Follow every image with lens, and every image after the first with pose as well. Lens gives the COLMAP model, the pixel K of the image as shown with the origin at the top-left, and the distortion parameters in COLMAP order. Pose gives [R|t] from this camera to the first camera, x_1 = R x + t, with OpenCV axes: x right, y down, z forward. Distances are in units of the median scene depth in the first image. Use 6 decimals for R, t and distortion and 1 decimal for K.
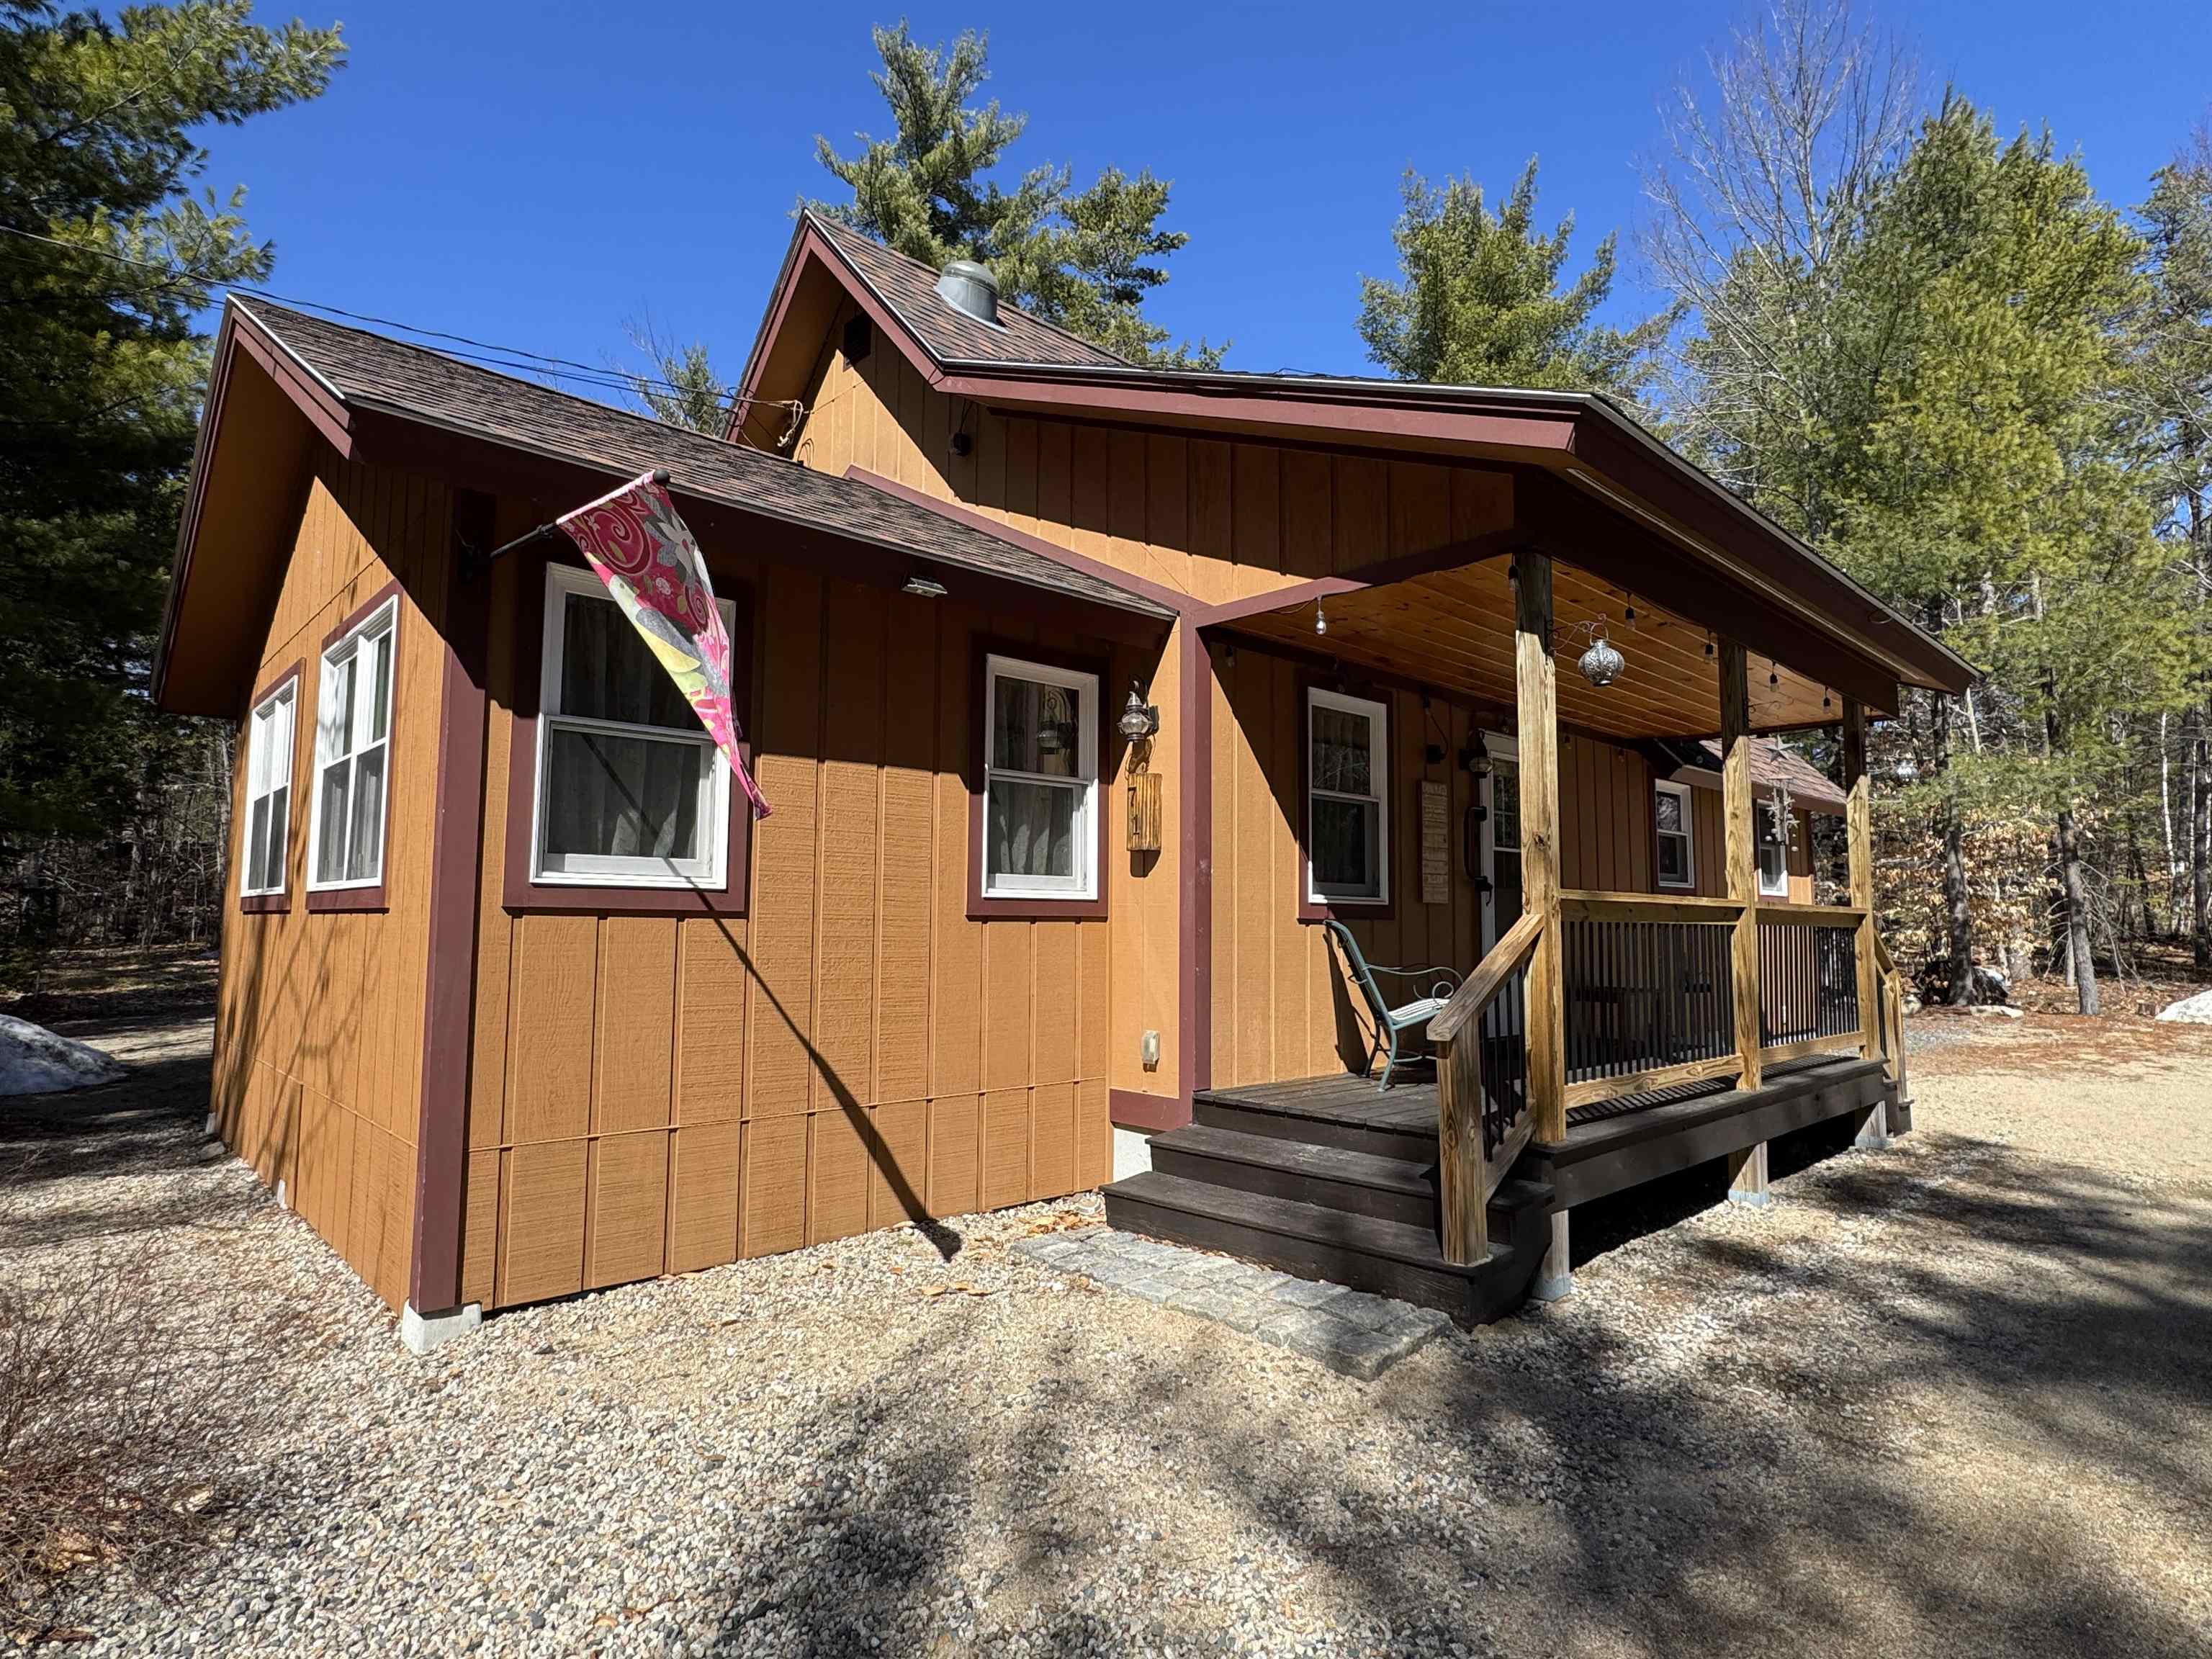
lens RADIAL K [[1184.4, 0, 1106.0], [0, 1184.4, 829.5], [0, 0, 1]] dist [-0.003754, -0.000828]
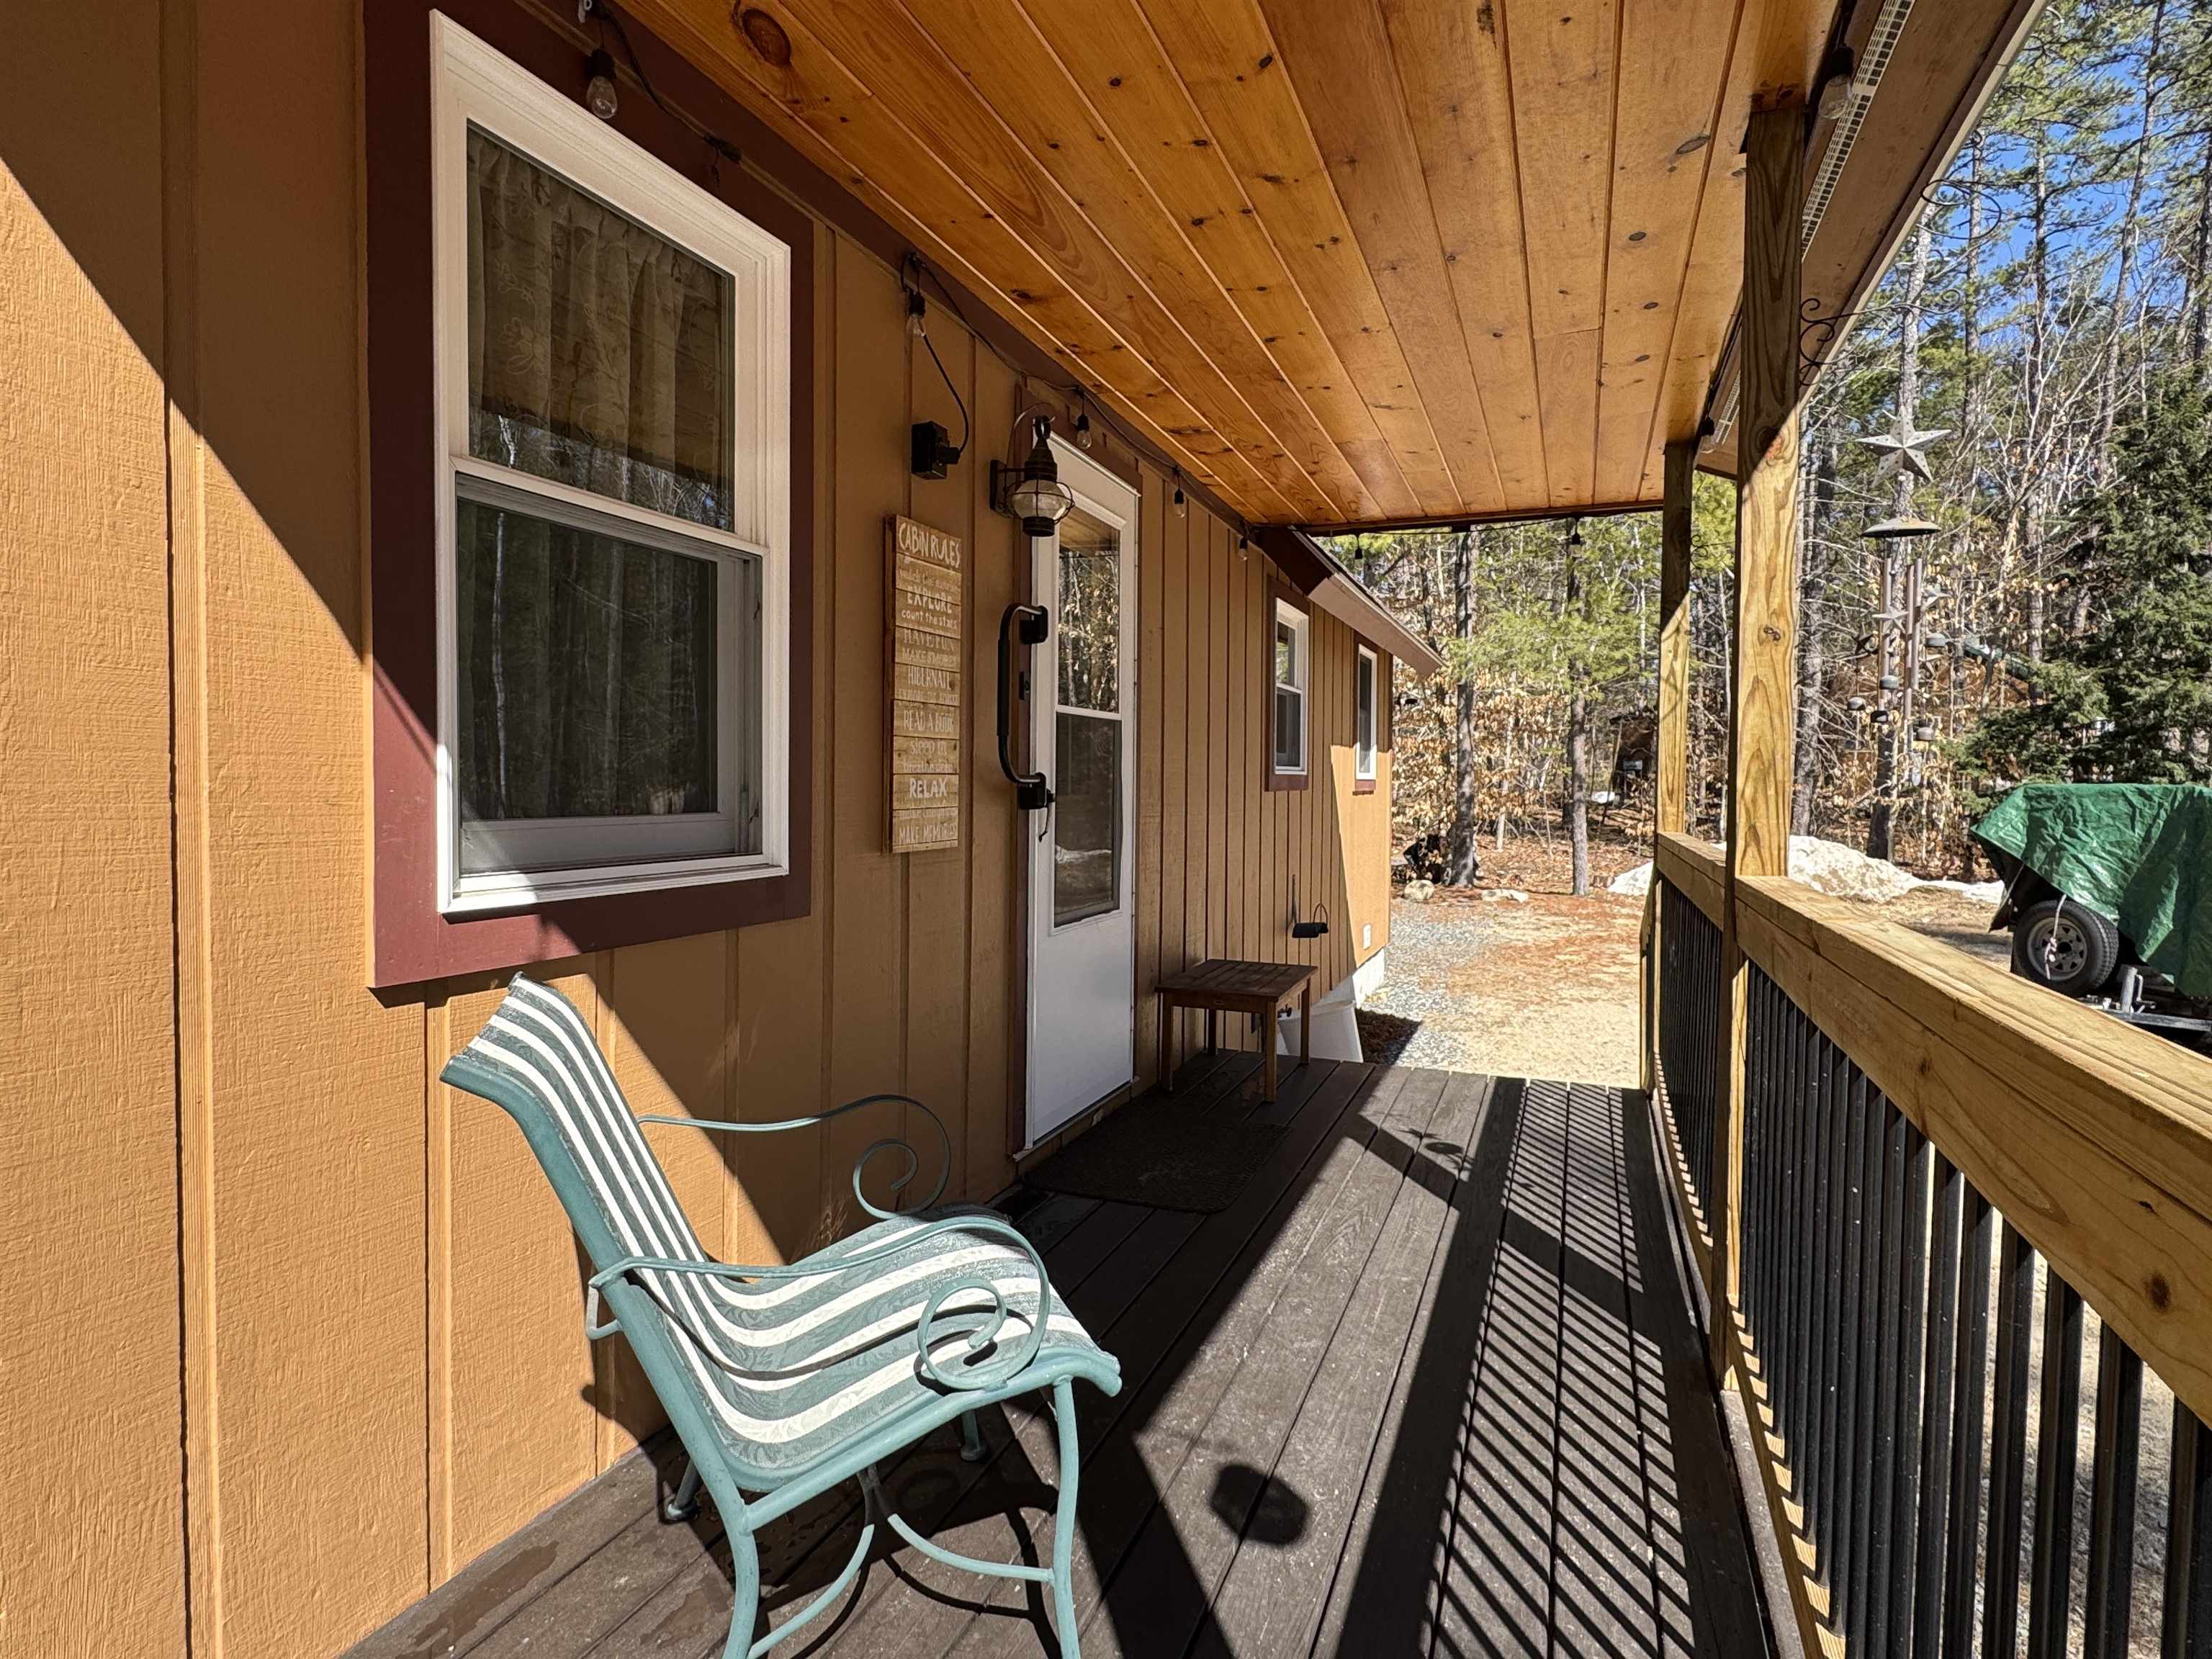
lens RADIAL K [[1184.4, 0, 1106.0], [0, 1184.4, 829.5], [0, 0, 1]] dist [-0.003754, -0.000828]
pose [[0.908268, -0.015997, 0.418084, 0.170373], [-0.037044, 0.992270, 0.118444, 0.008447], [-0.416747, -0.123066, 0.900654, 0.629318]]
